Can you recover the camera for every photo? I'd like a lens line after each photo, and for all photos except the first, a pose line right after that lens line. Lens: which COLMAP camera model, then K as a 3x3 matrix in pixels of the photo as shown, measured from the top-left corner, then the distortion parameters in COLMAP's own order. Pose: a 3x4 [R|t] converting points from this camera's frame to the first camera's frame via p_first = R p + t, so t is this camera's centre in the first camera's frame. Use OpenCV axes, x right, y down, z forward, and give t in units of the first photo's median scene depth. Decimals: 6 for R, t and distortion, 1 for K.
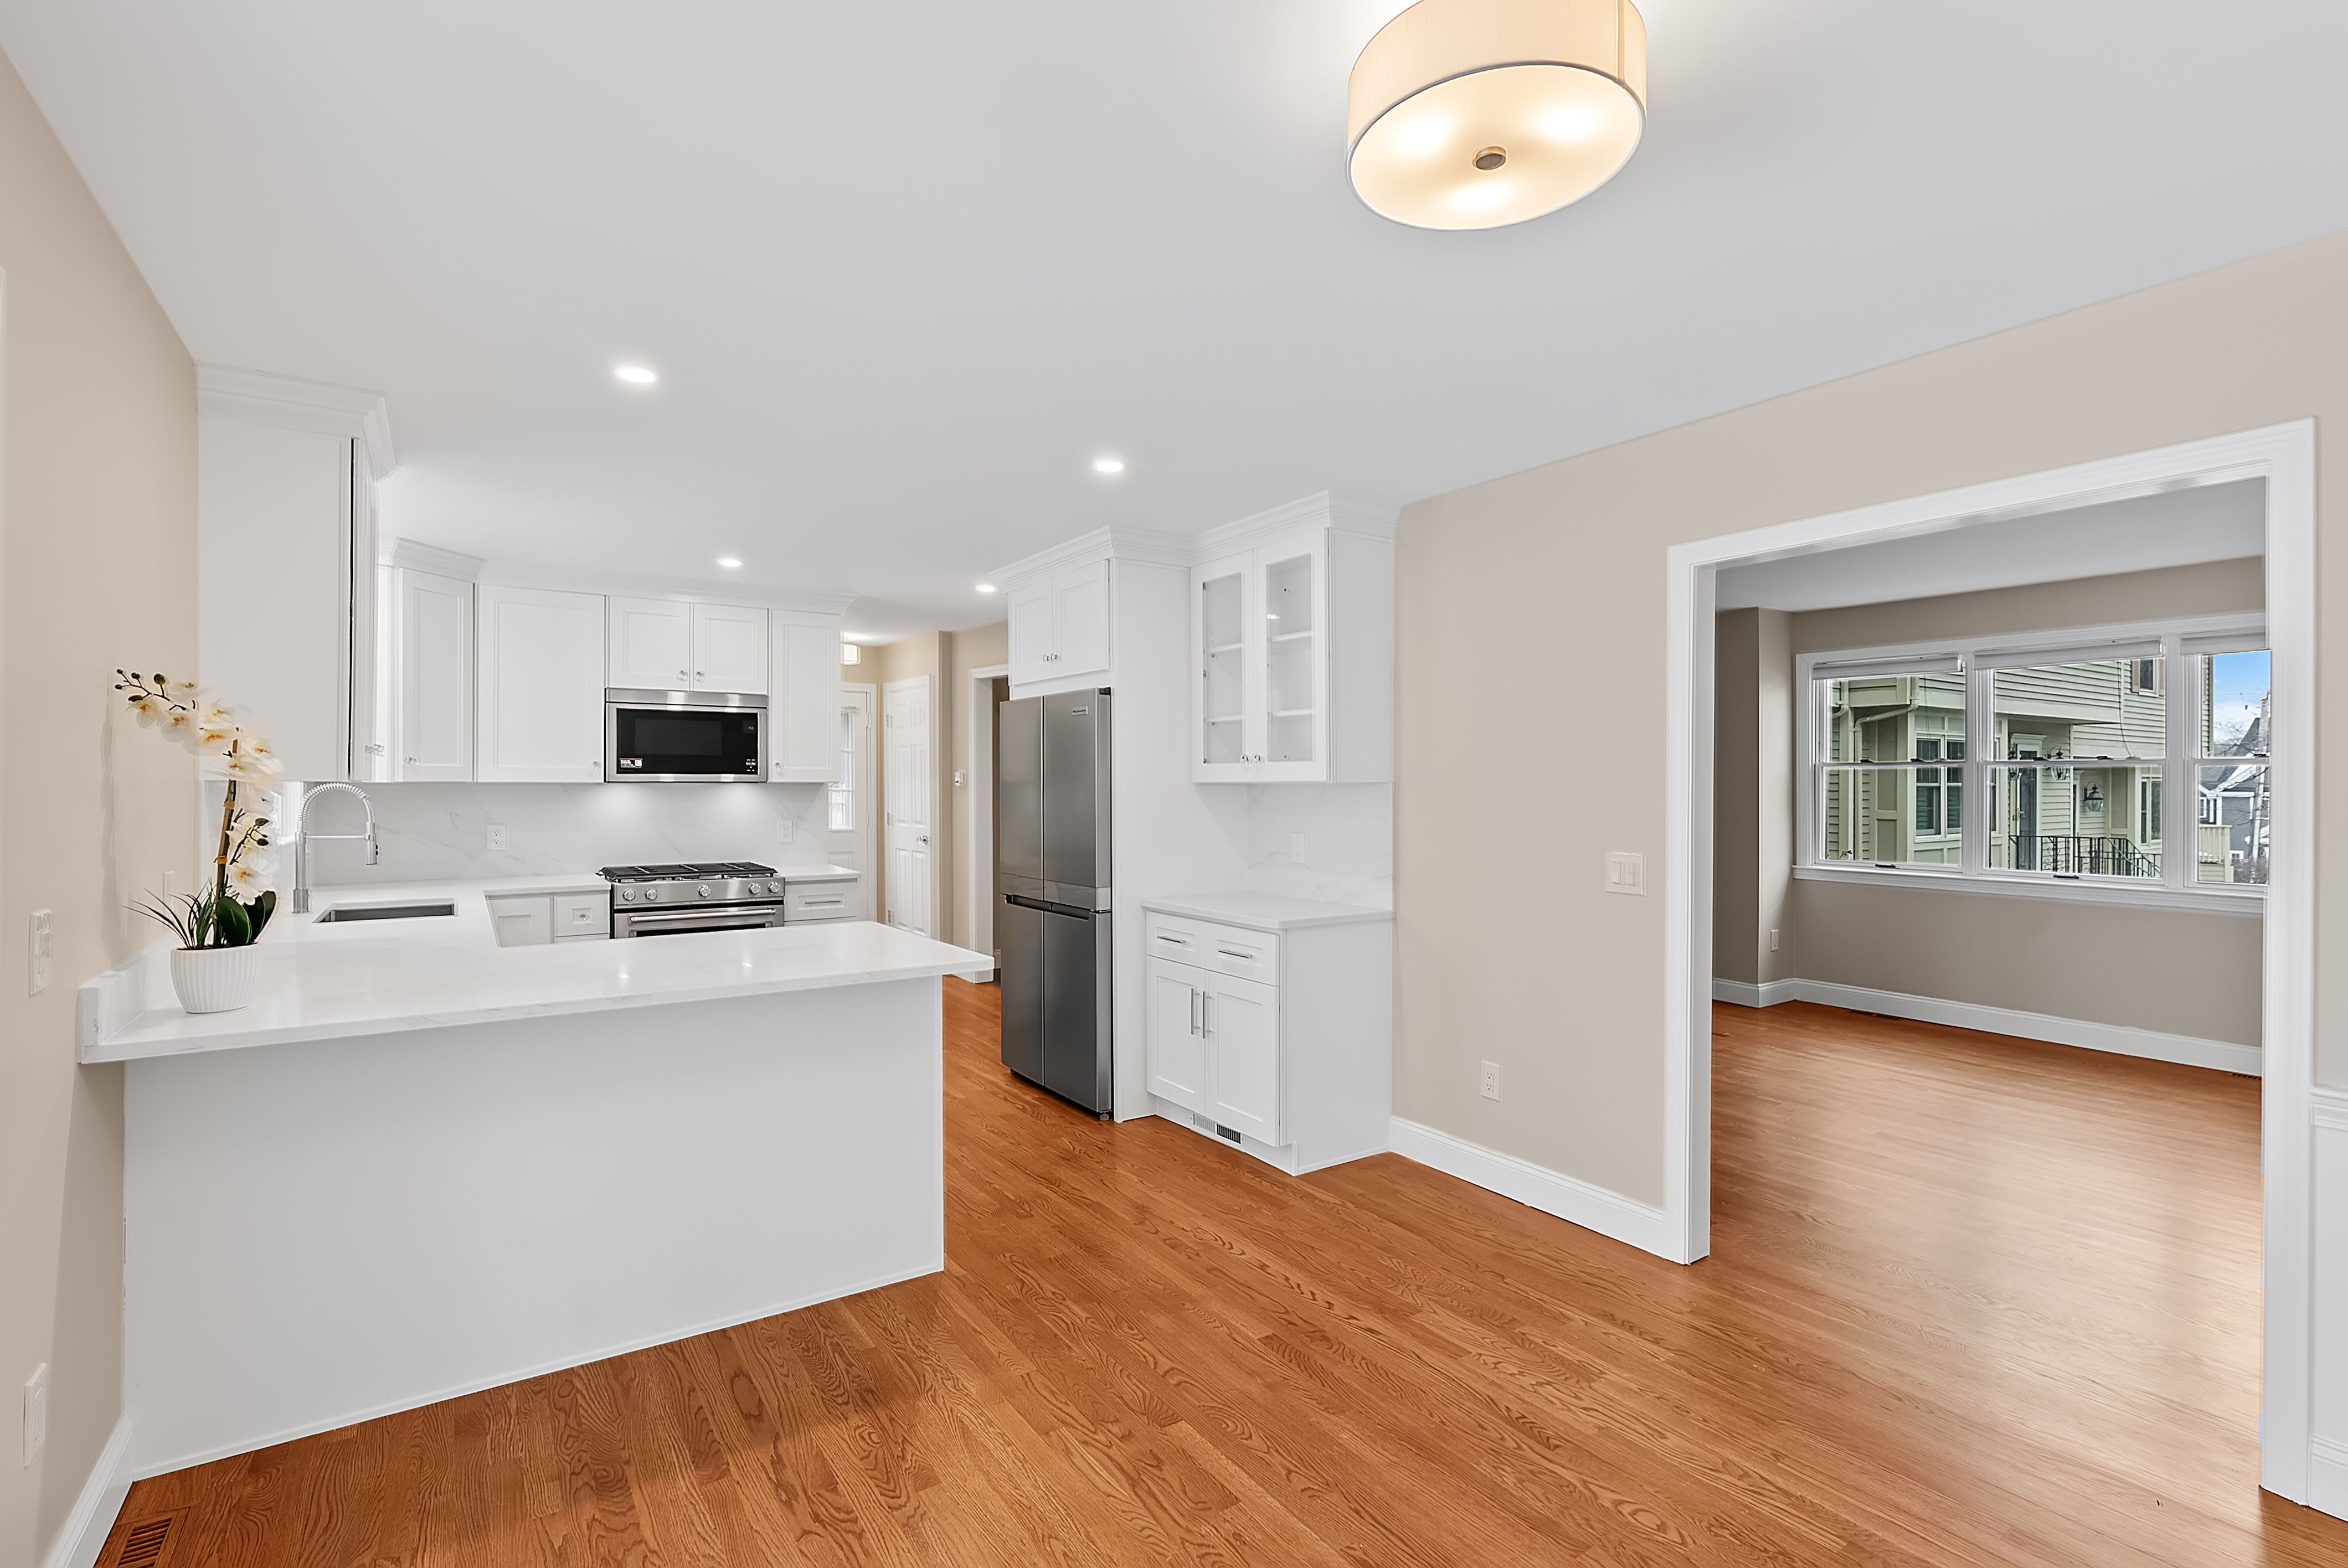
lens RADIAL K [[1069.8, 0, 1175.0], [0, 1069.8, 795.3], [0, 0, 1]] dist [-0.006435, 0.001477]
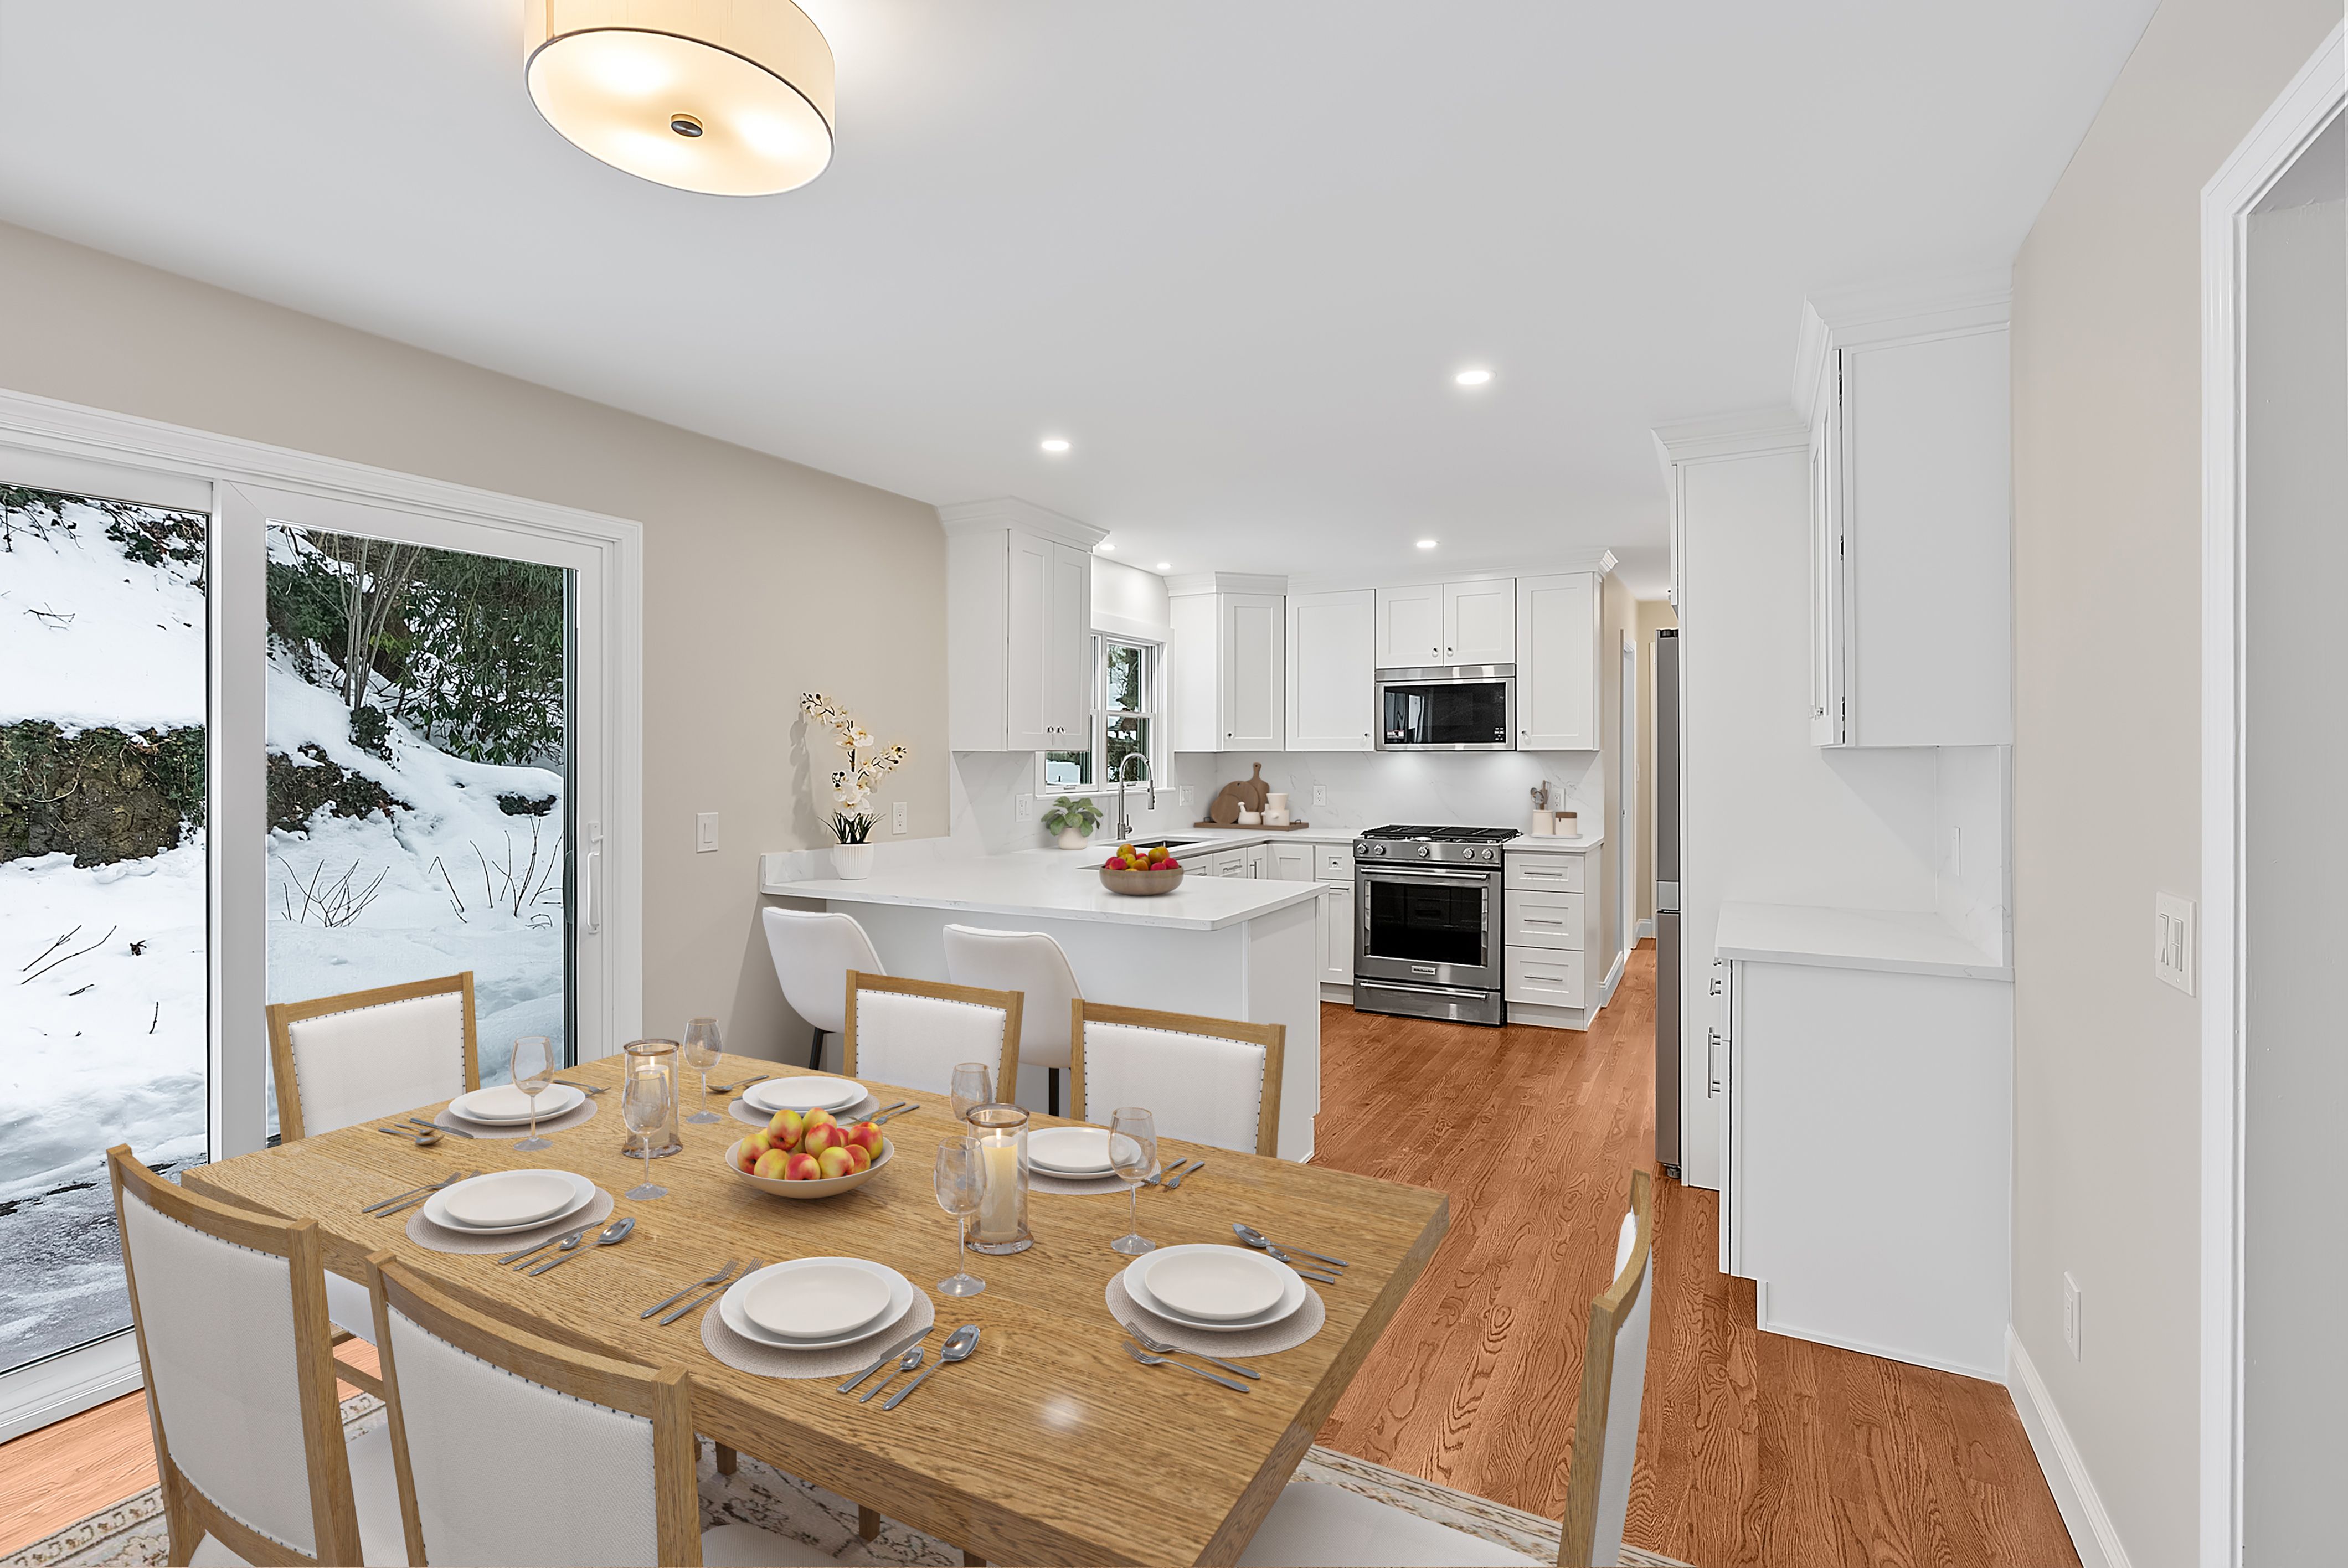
lens RADIAL K [[1069.8, 0, 1164.5], [0, 1069.8, 767.4], [0, 0, 1]] dist [-0.006435, 0.001477]
pose [[0.465293, 0.009088, -0.885110, 0.397387], [-0.006159, 0.999956, 0.007029, -0.000895], [0.885135, 0.002181, 0.465328, 0.265789]]
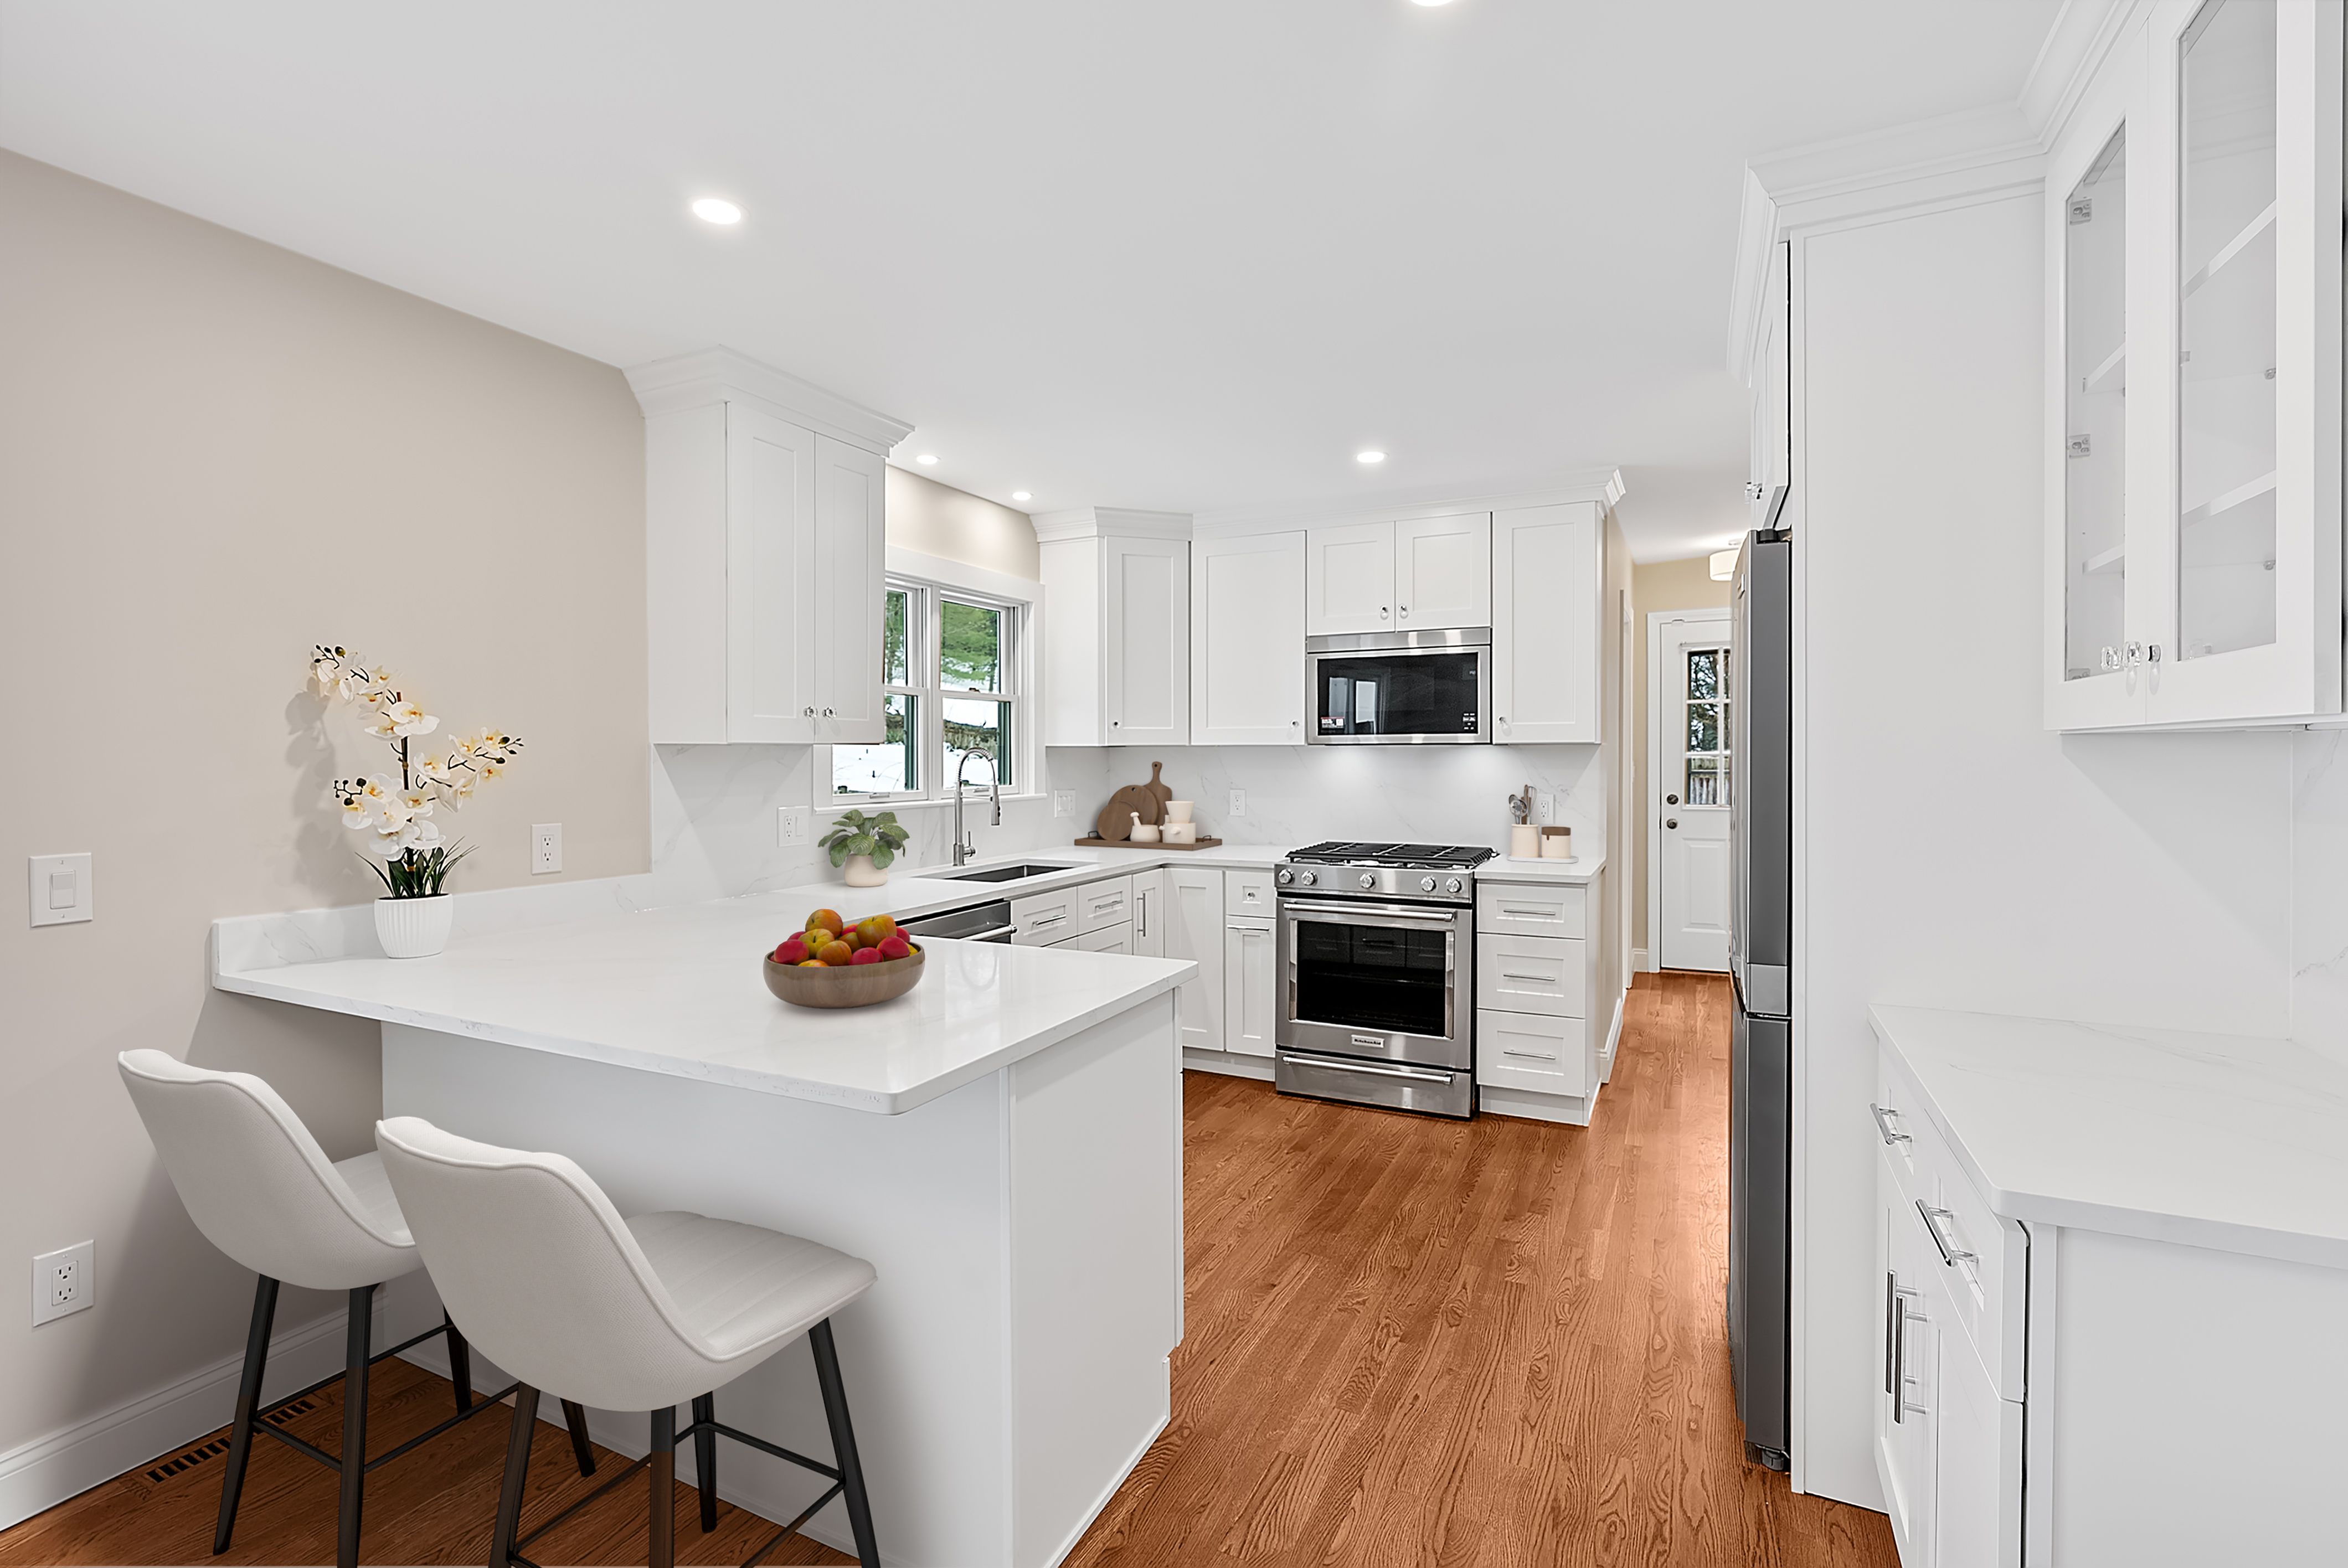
lens RADIAL K [[1069.8, 0, 1169.8], [0, 1069.8, 774.7], [0, 0, 1]] dist [-0.006435, 0.001477]
pose [[0.499349, 0.016163, -0.866250, 0.175011], [-0.004923, 0.999863, 0.015818, -0.001034], [0.866387, -0.003634, 0.499360, 0.478782]]
